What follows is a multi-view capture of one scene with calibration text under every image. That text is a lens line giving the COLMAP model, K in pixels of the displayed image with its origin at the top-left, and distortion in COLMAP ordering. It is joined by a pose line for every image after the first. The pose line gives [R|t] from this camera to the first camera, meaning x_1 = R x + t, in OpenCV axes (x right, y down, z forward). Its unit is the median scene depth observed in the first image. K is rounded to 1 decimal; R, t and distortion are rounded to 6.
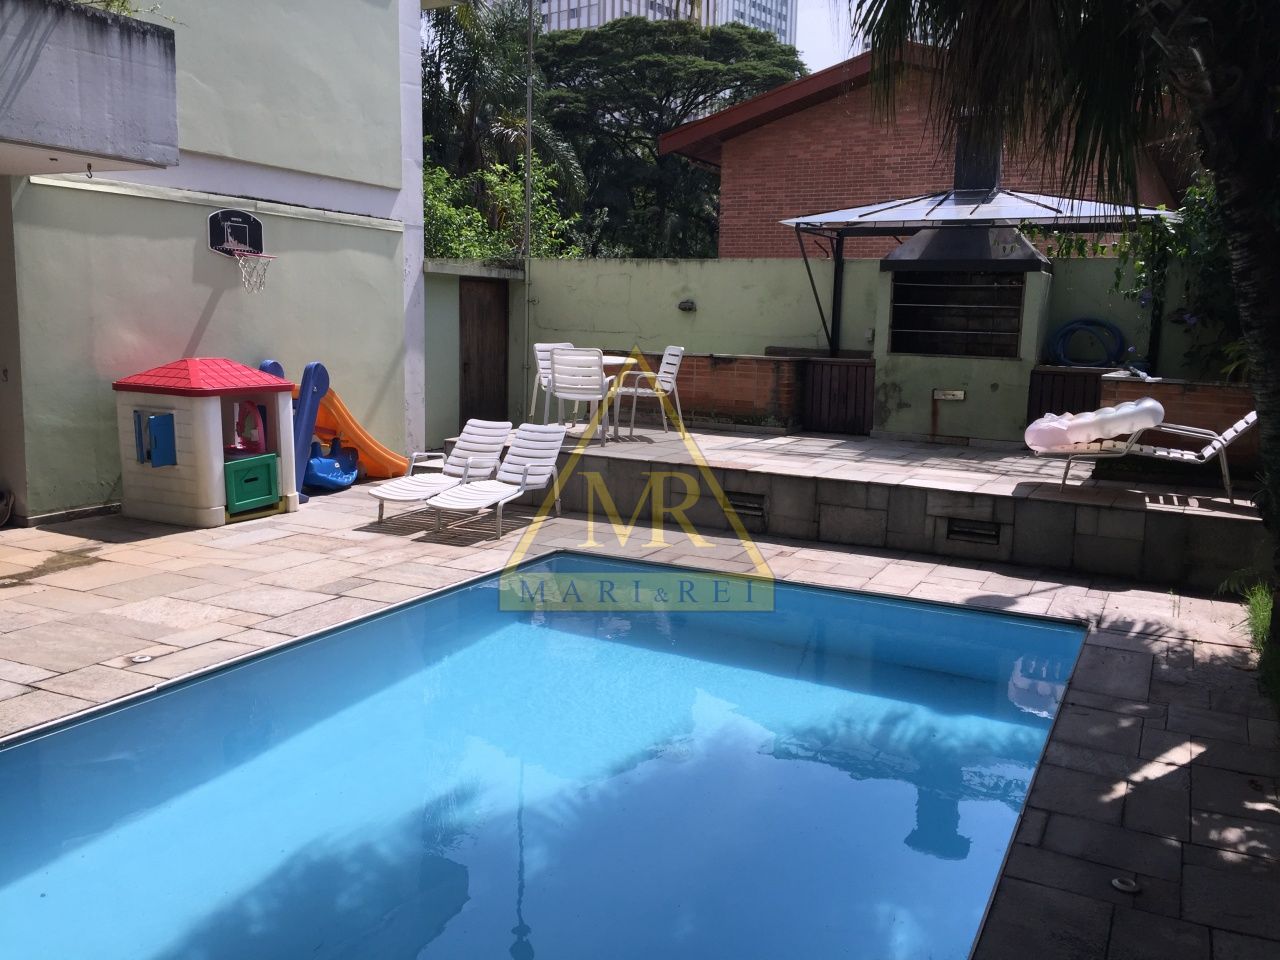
lens RADIAL K [[1088.2, 0, 635.1], [0, 1088.2, 484.7], [0, 0, 1]] dist [0.071805, -0.099250]
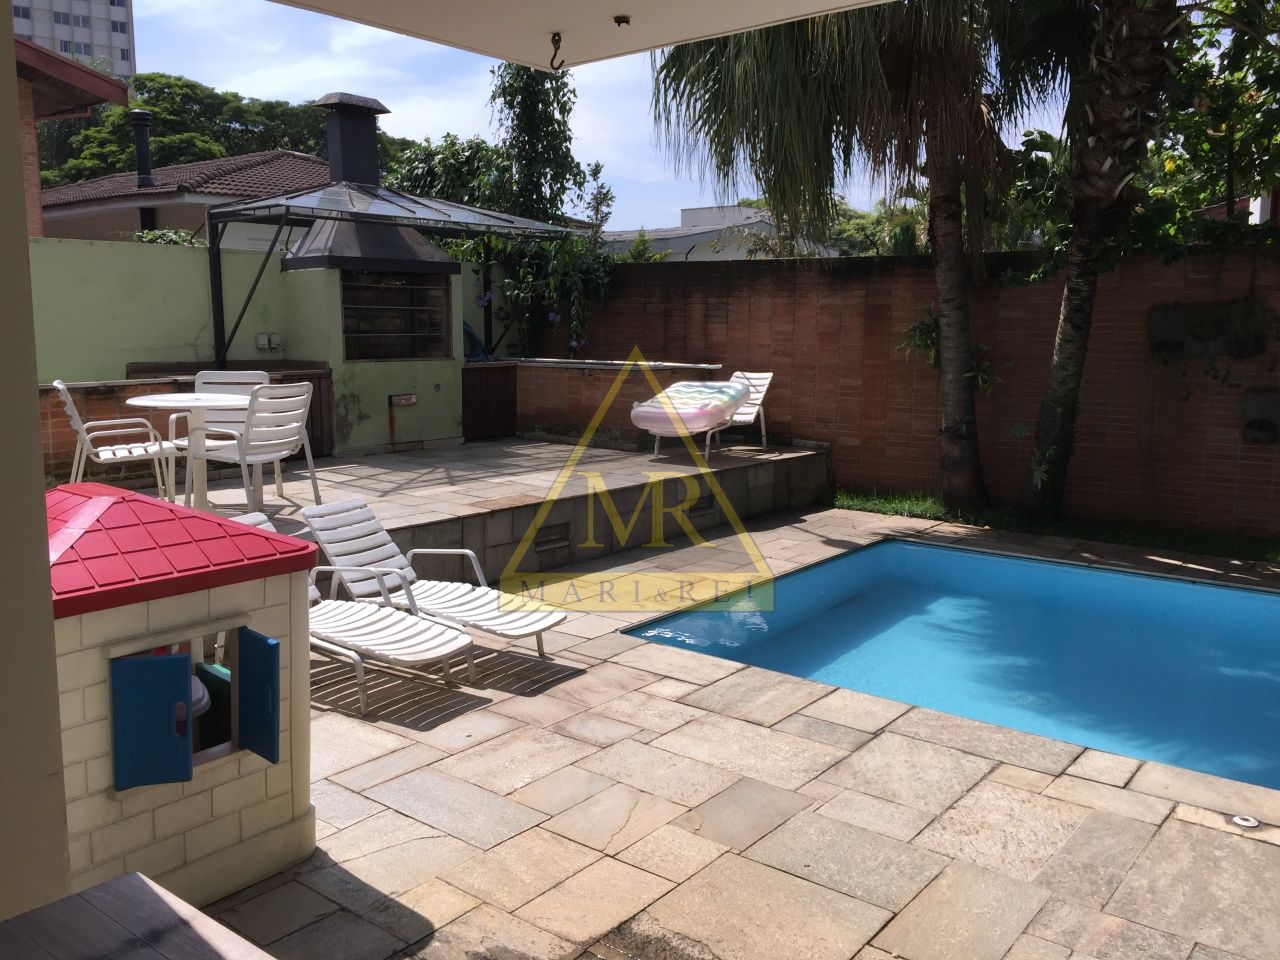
lens RADIAL K [[1088.2, 0, 632.7], [0, 1088.2, 473.0], [0, 0, 1]] dist [0.071805, -0.099250]
pose [[0.207524, -0.167278, 0.963821, -0.861513], [0.151449, 0.978885, 0.137283, -0.171454], [-0.966435, 0.117480, 0.228477, 0.846606]]
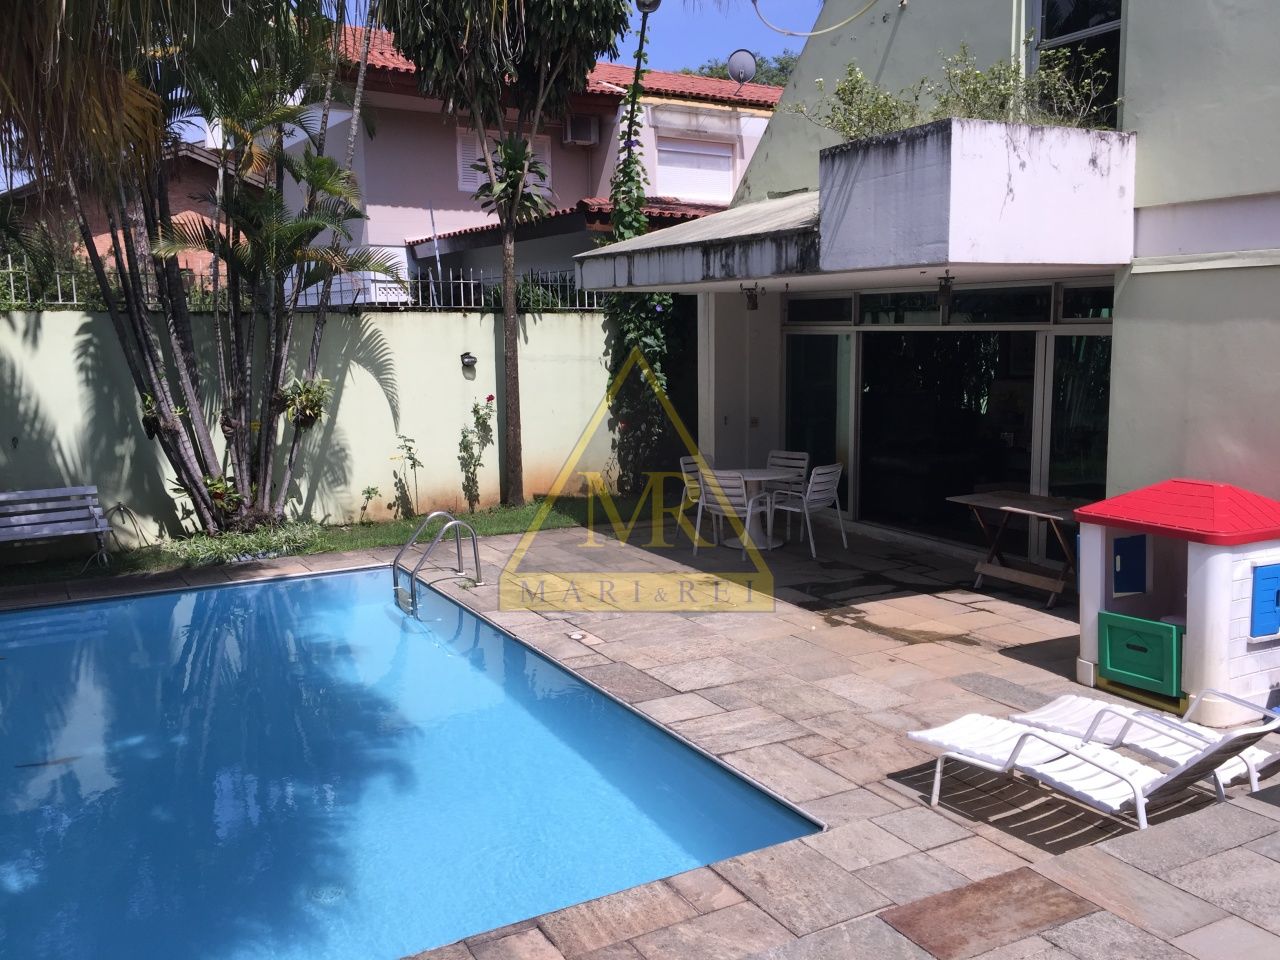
lens RADIAL K [[1088.2, 0, 641.5], [0, 1088.2, 482.8], [0, 0, 1]] dist [0.071805, -0.099250]
pose [[-0.556021, 0.091917, -0.826070, 0.497410], [-0.135392, 0.970576, 0.199128, -0.246962], [0.820067, 0.222562, -0.527216, 1.268901]]
